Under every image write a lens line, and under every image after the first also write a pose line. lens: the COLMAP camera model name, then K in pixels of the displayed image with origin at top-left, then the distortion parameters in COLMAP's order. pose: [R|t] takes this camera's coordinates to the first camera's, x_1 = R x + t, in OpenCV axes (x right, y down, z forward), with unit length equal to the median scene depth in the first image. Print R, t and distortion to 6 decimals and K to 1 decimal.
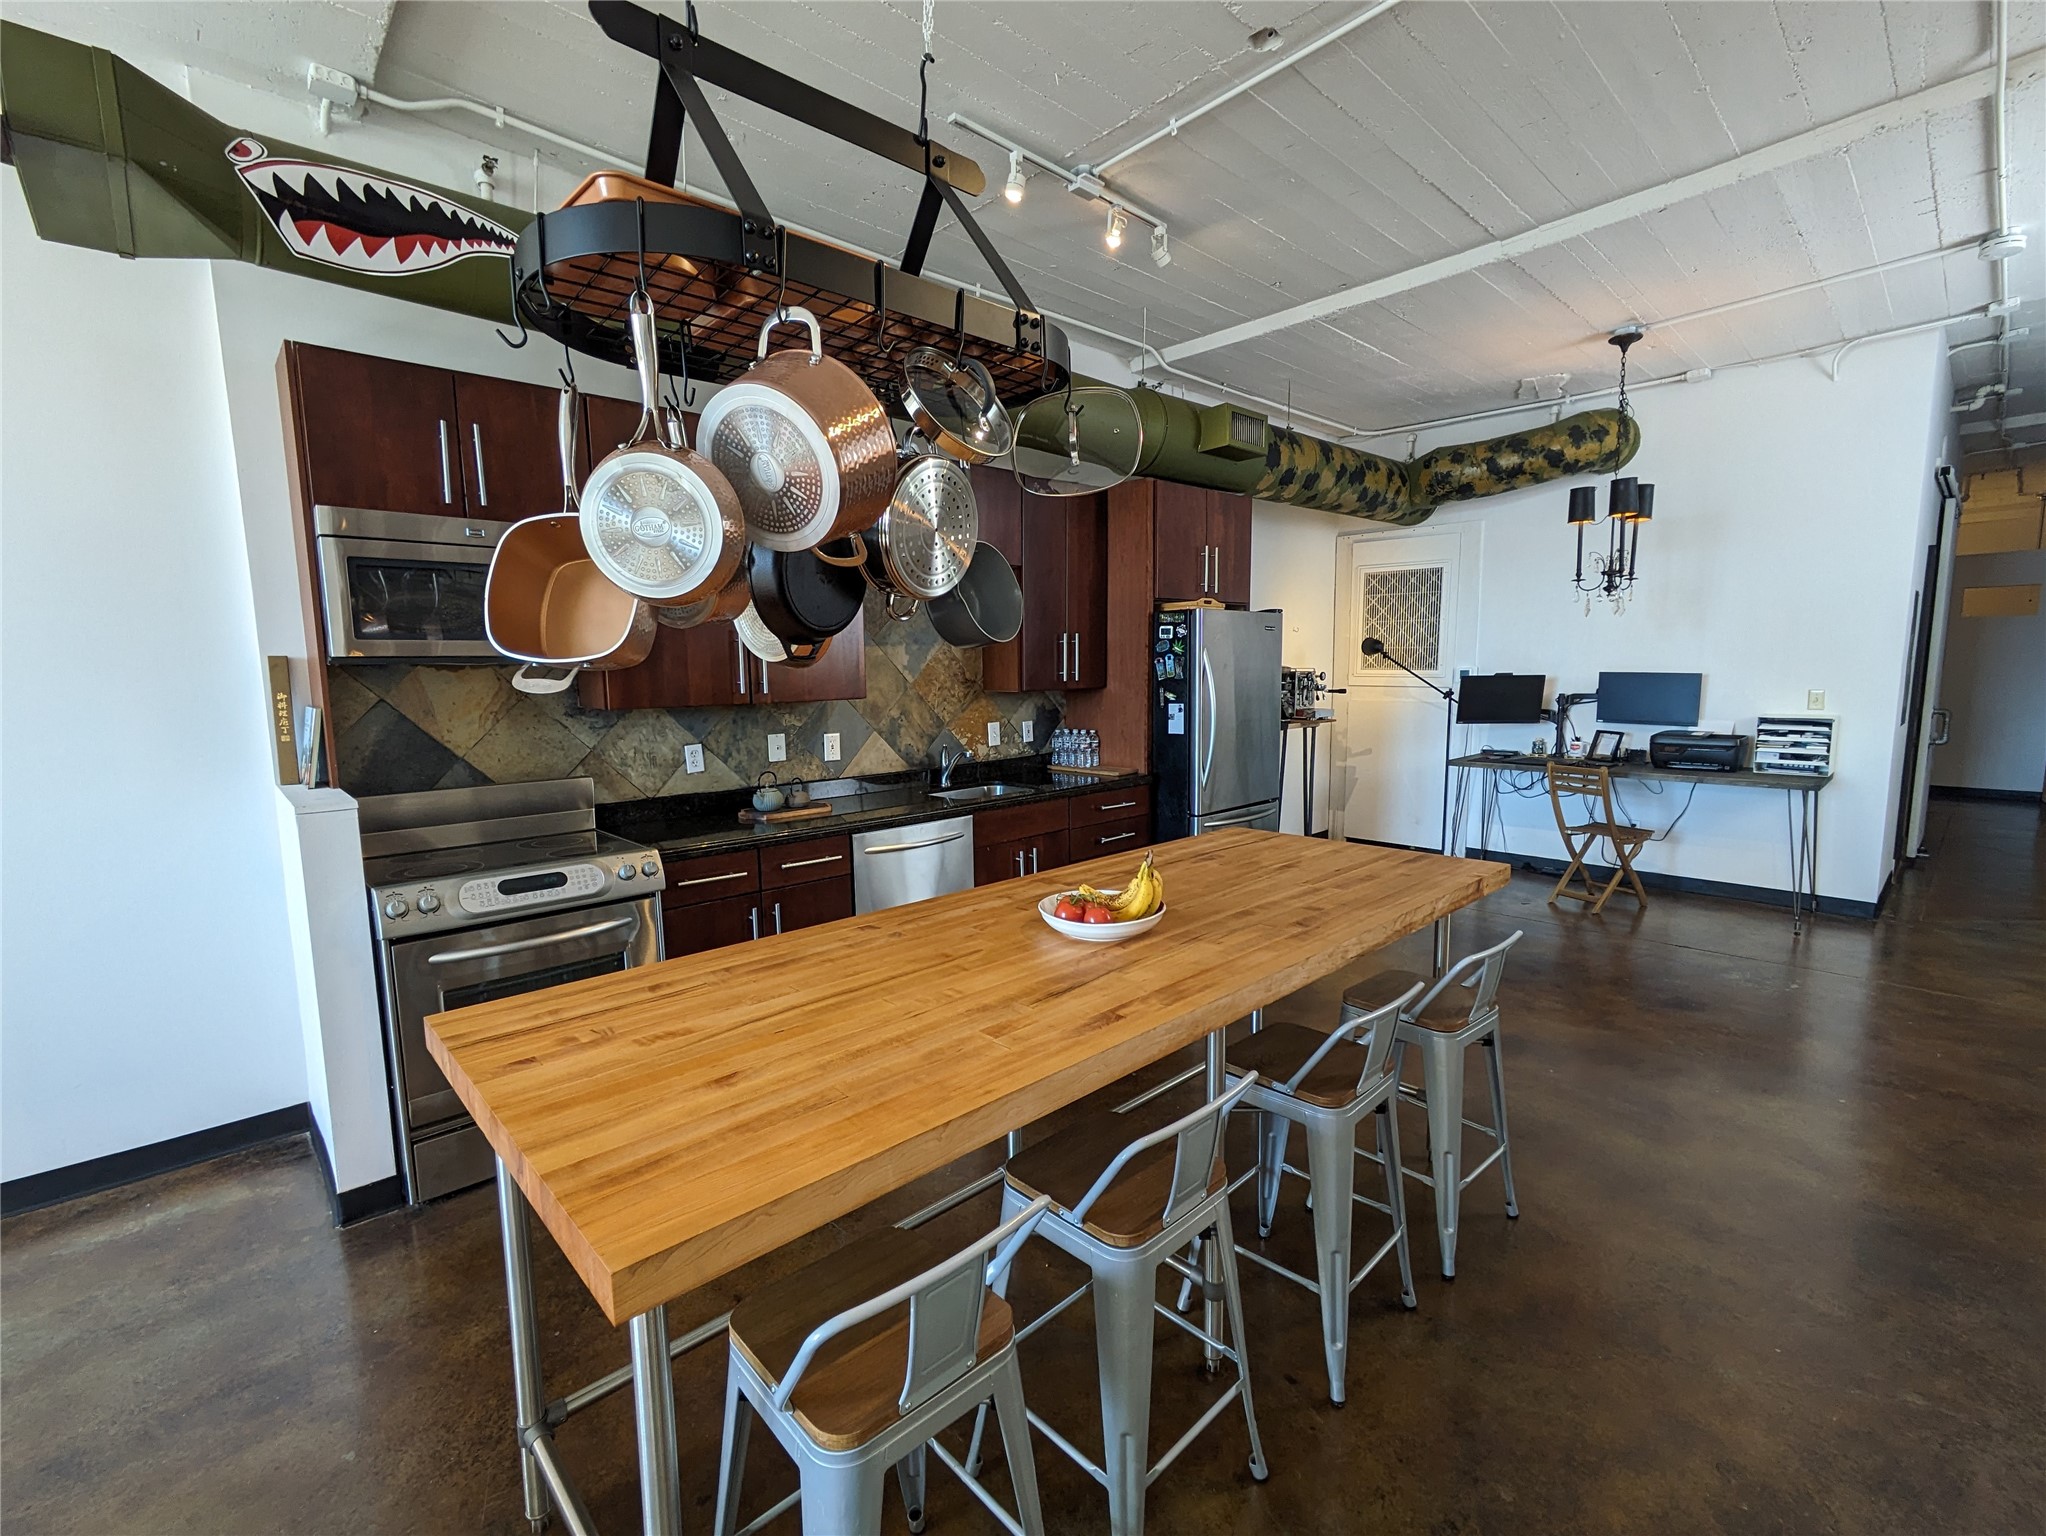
lens RADIAL K [[893.6, 0, 1035.8], [0, 893.6, 774.6], [0, 0, 1]] dist [-0.003252, 0.002753]
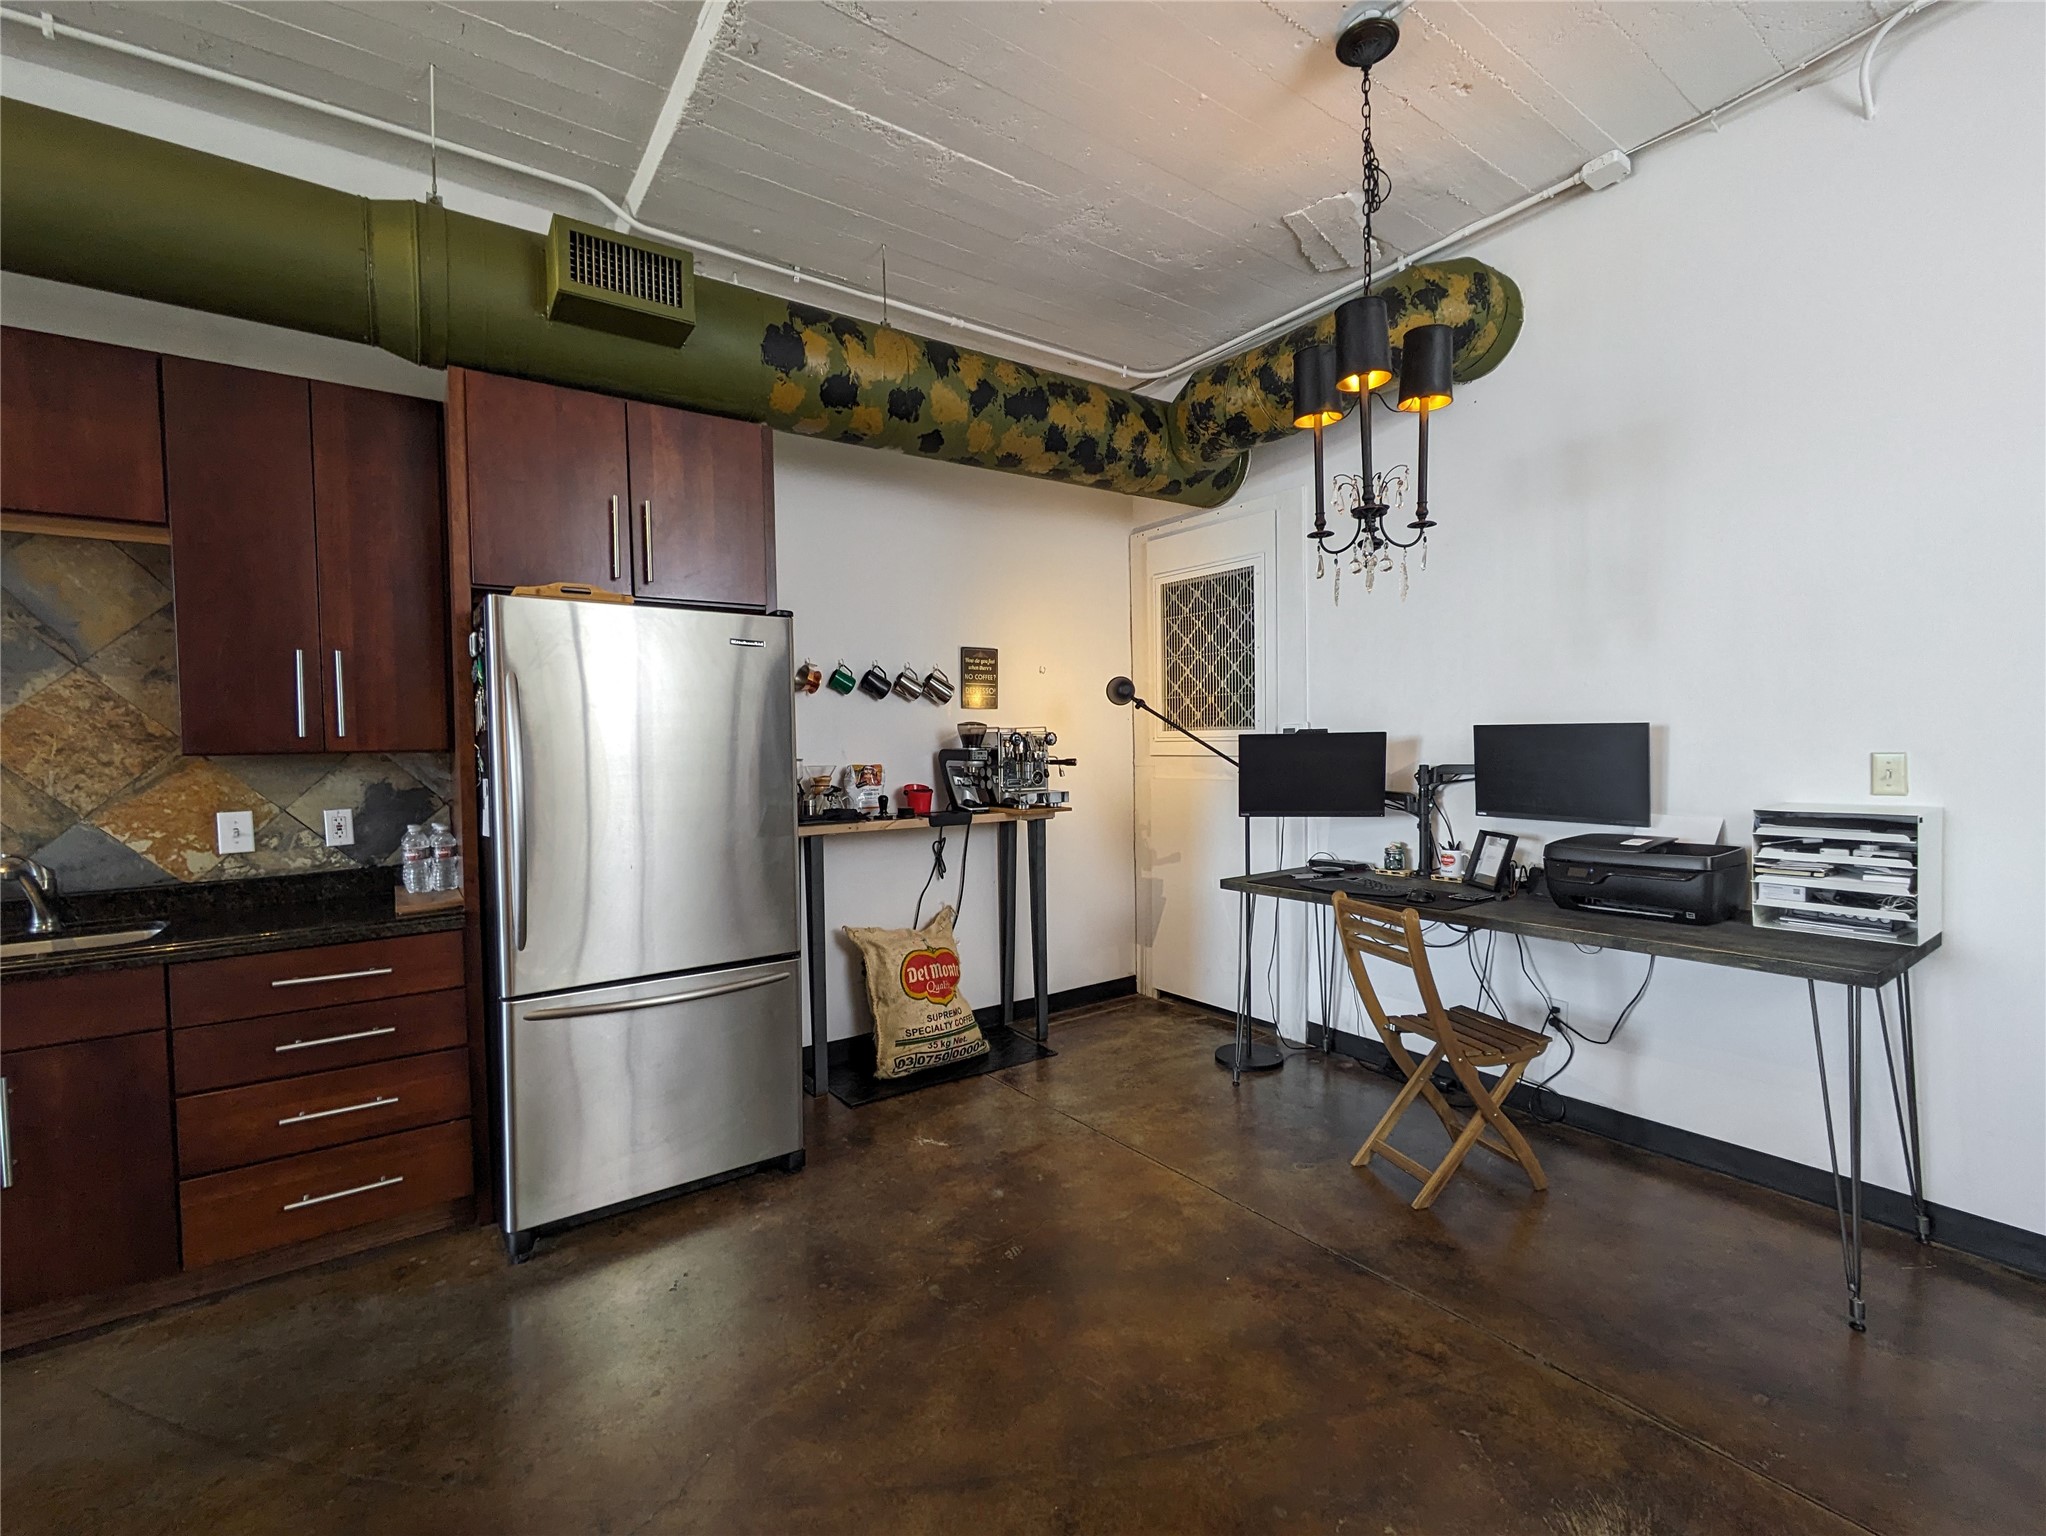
lens RADIAL K [[893.6, 0, 1020.8], [0, 893.6, 775.2], [0, 0, 1]] dist [-0.003252, 0.002753]
pose [[0.989727, 0.000949, -0.142969, 0.493491], [-0.013670, 0.996025, -0.088023, -0.035999], [0.142317, 0.089073, 0.985805, 0.476749]]
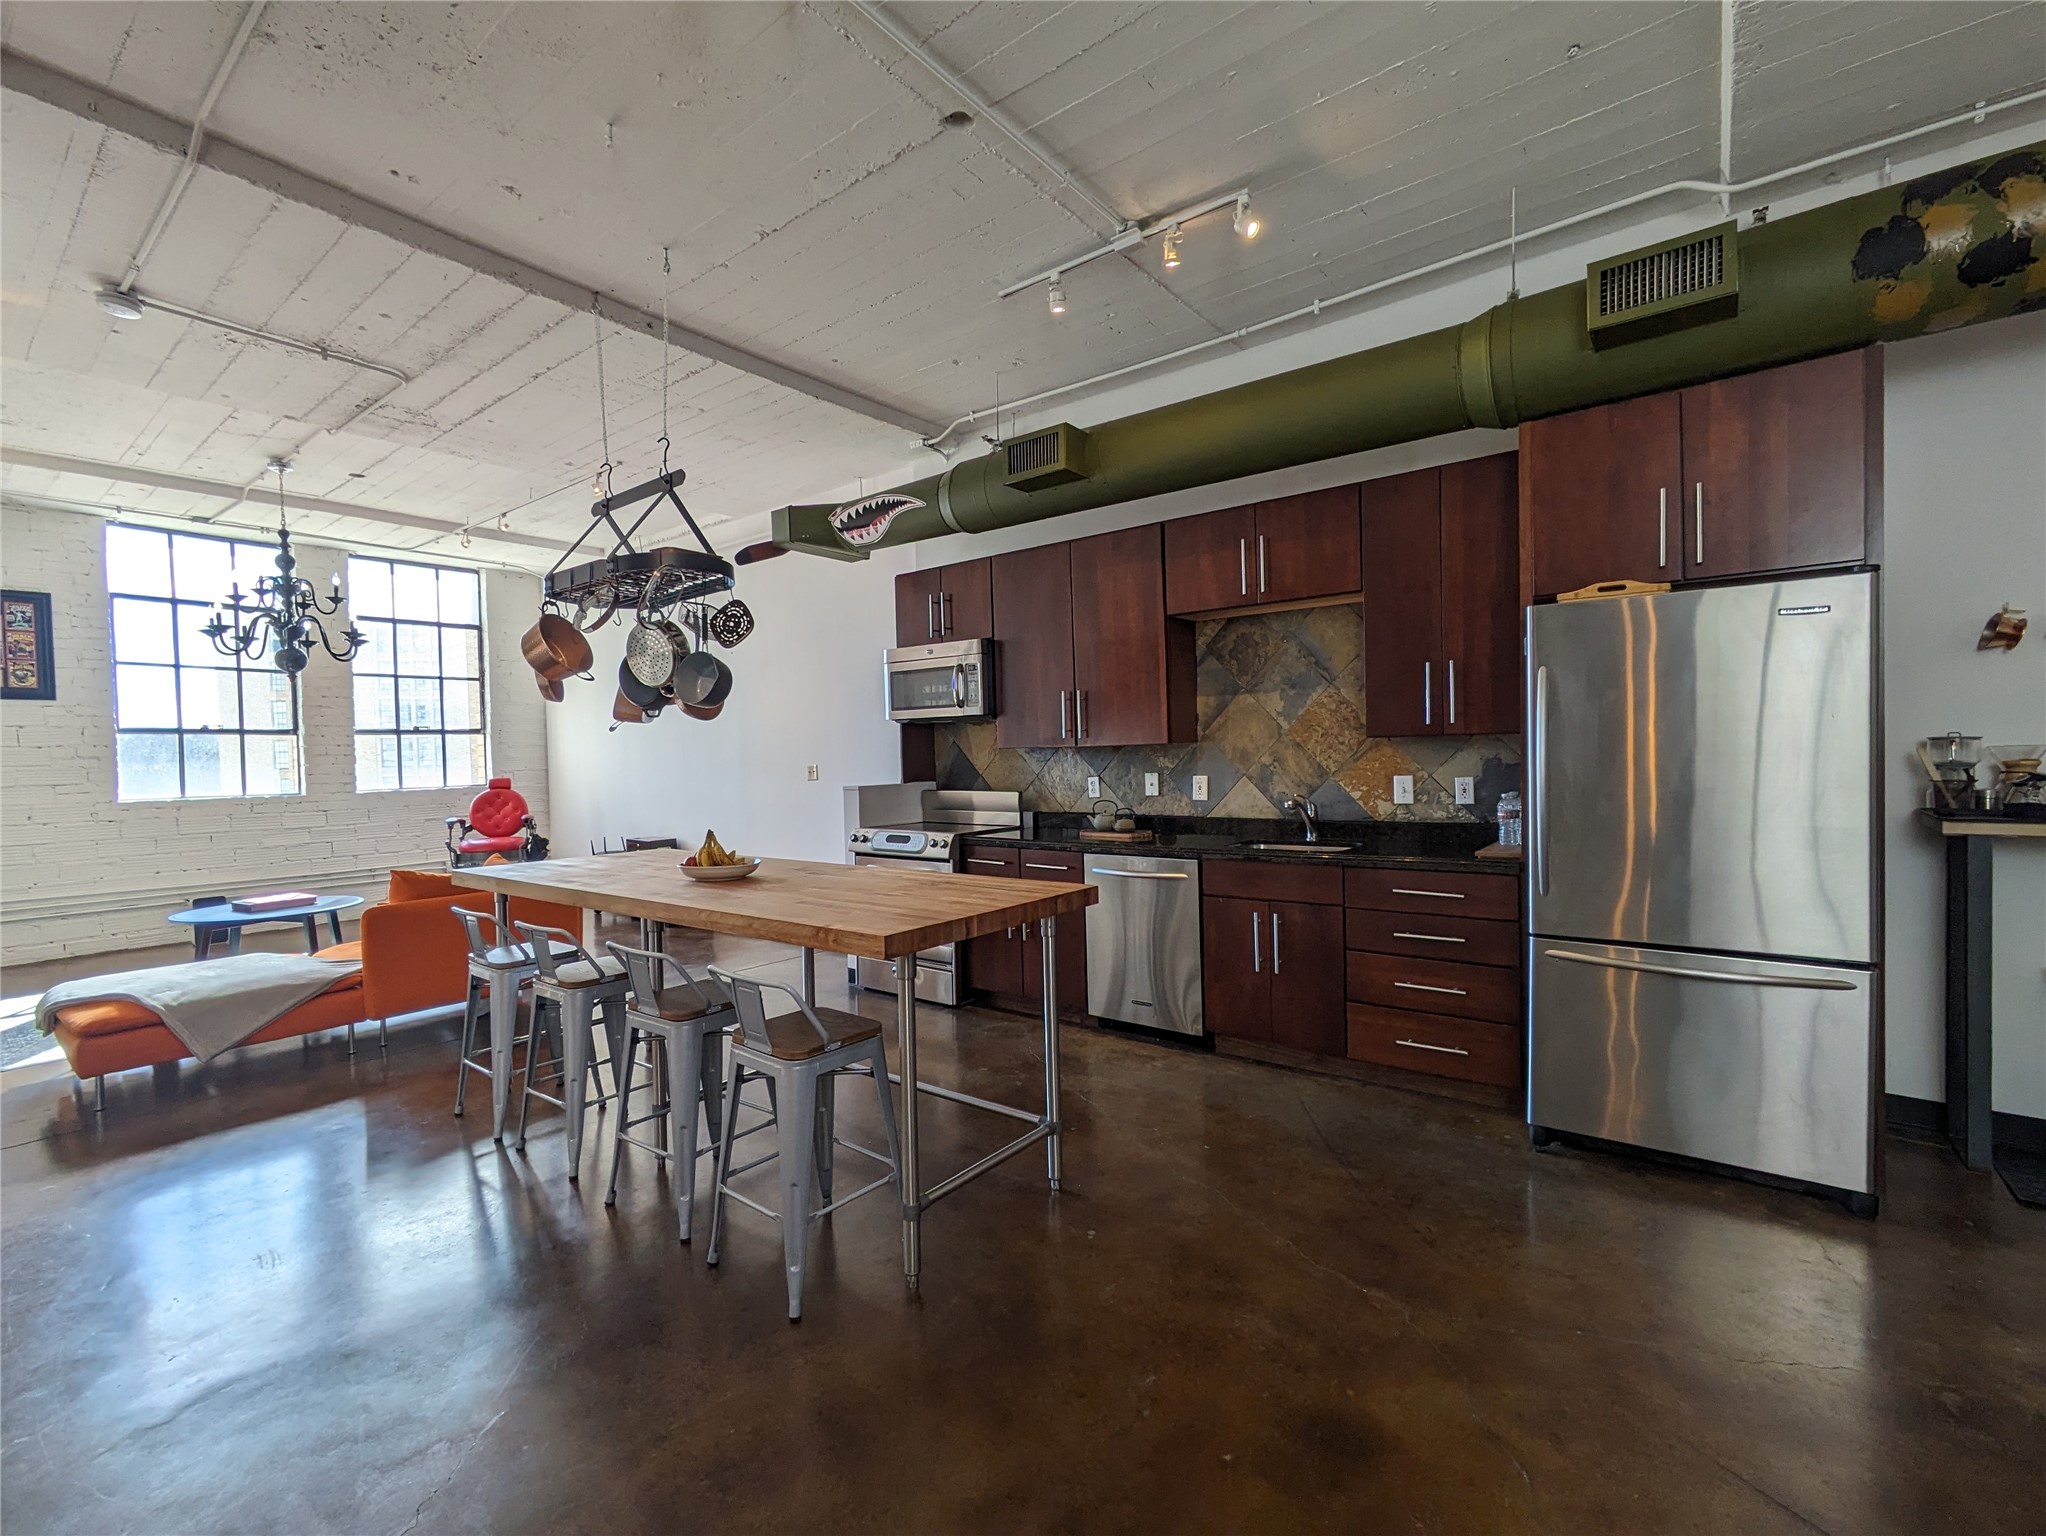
lens RADIAL K [[893.6, 0, 1031.7], [0, 893.6, 784.5], [0, 0, 1]] dist [-0.003252, 0.002753]
pose [[0.165550, 0.044776, -0.985184, 0.668162], [-0.100796, 0.994506, 0.028262, -0.036388], [0.981037, 0.094624, 0.169154, 0.486782]]
